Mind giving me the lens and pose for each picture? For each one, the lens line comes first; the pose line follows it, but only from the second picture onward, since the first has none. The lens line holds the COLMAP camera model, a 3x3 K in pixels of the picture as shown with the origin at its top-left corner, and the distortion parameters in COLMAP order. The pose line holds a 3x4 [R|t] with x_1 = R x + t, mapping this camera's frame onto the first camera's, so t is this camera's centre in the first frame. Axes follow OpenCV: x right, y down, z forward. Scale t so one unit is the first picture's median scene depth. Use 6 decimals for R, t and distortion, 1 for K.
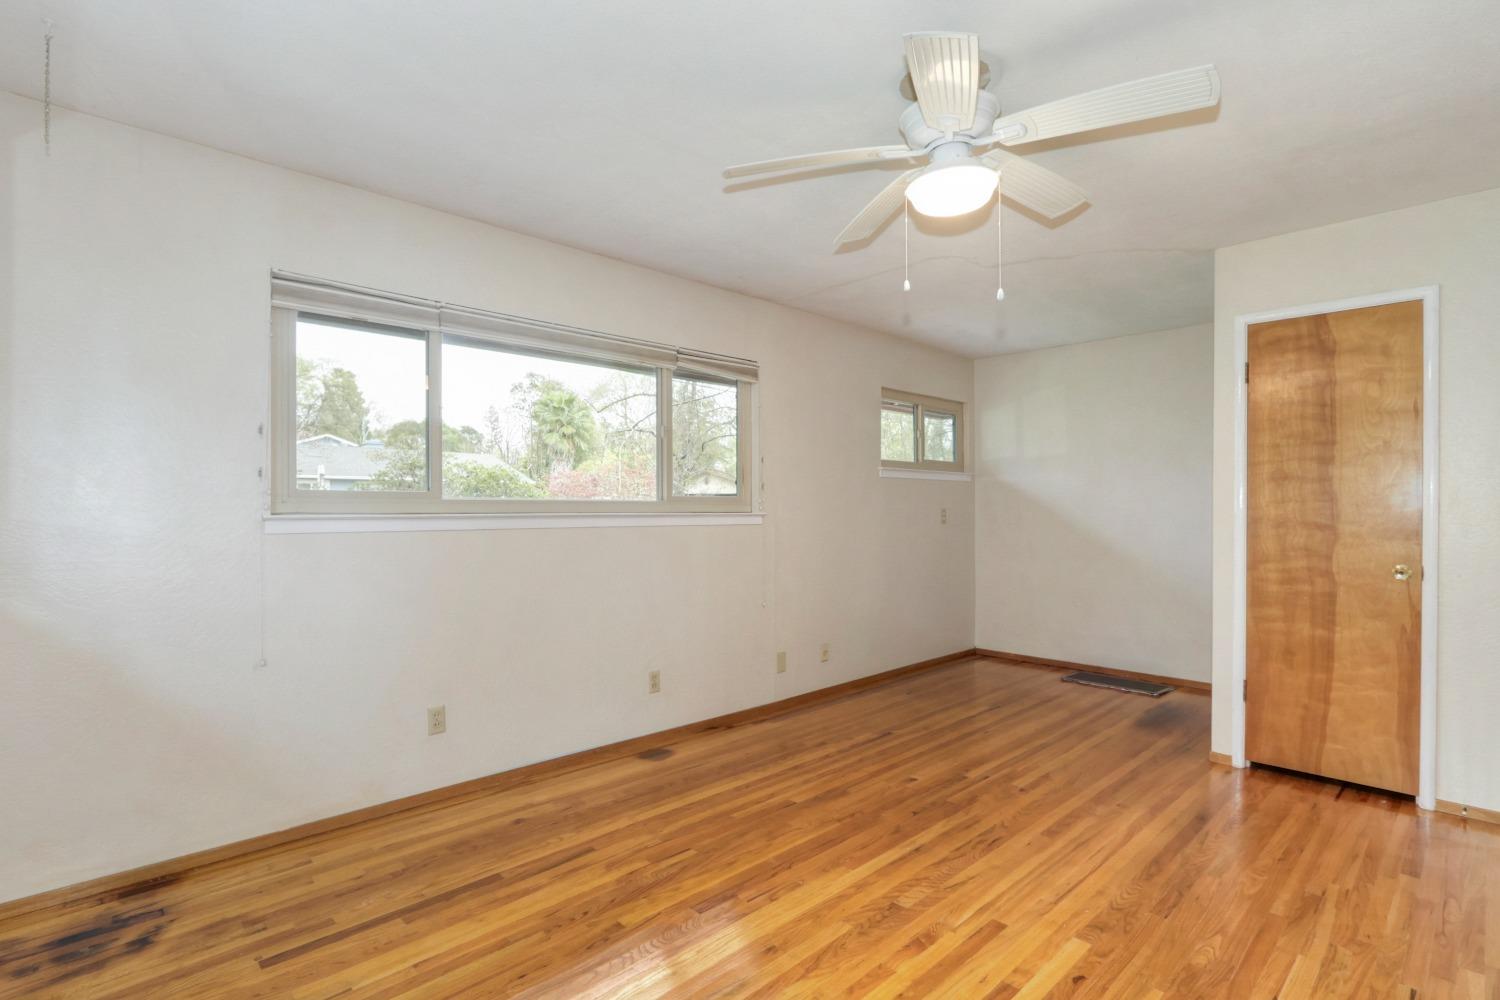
lens RADIAL K [[711.0, 0, 747.7], [0, 711.0, 507.2], [0, 0, 1]] dist [-0.019445, 0.002820]
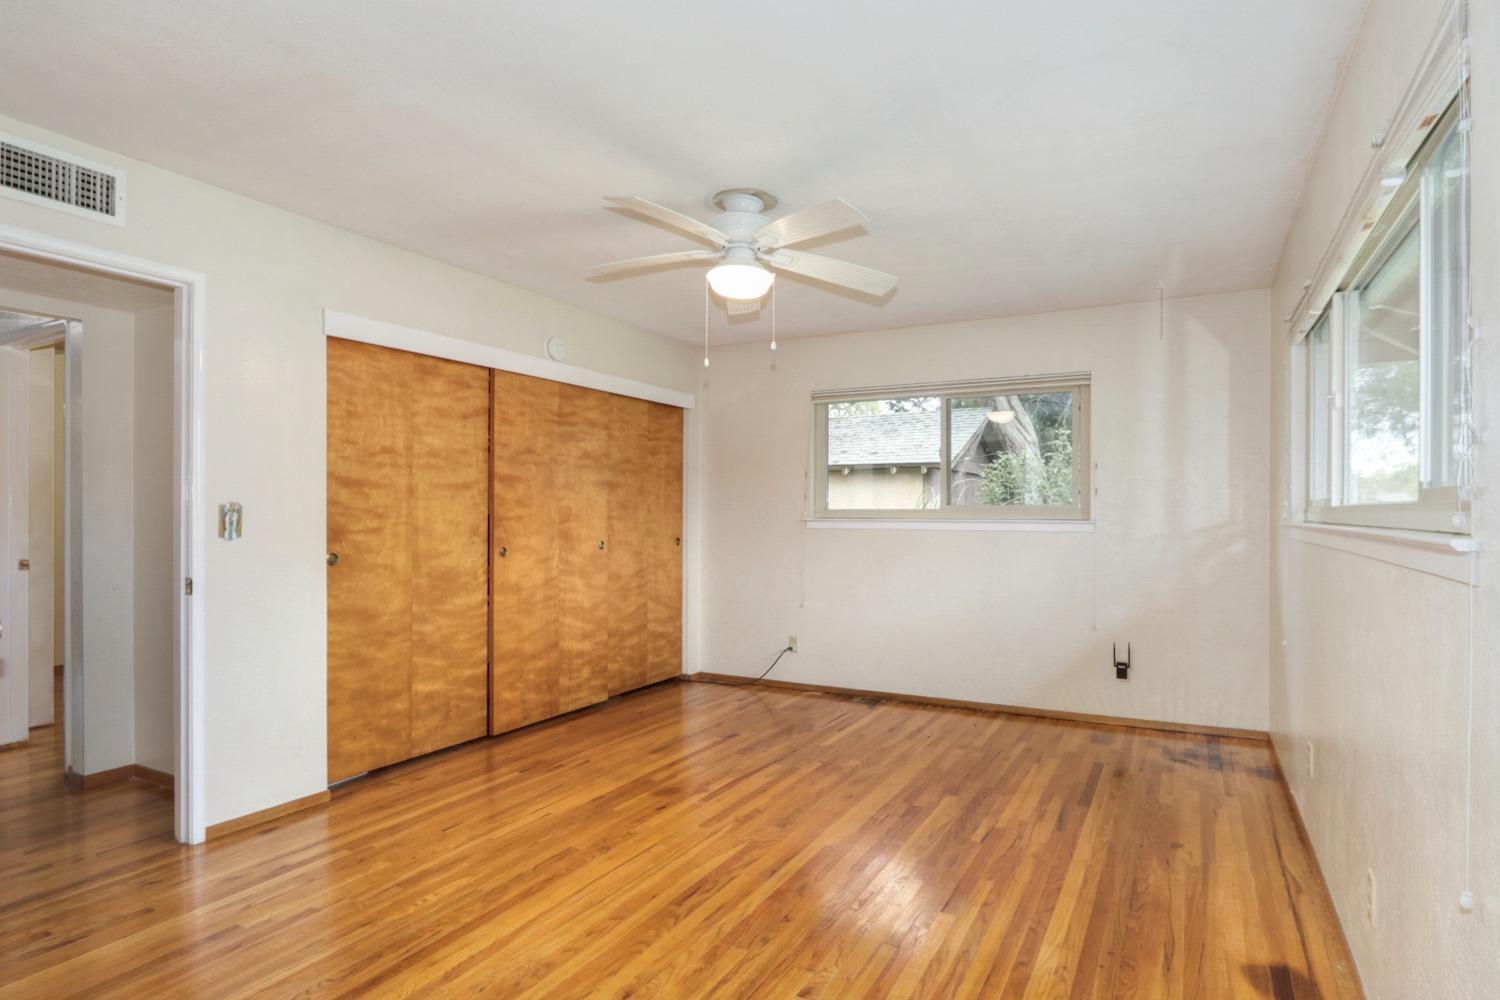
lens RADIAL K [[711.0, 0, 750.9], [0, 711.0, 509.8], [0, 0, 1]] dist [-0.019445, 0.002820]
pose [[-0.954086, 0.000356, -0.299531, 0.551617], [0.002095, 0.999983, -0.005483, -0.000354], [0.299524, -0.005859, -0.954071, 1.893020]]
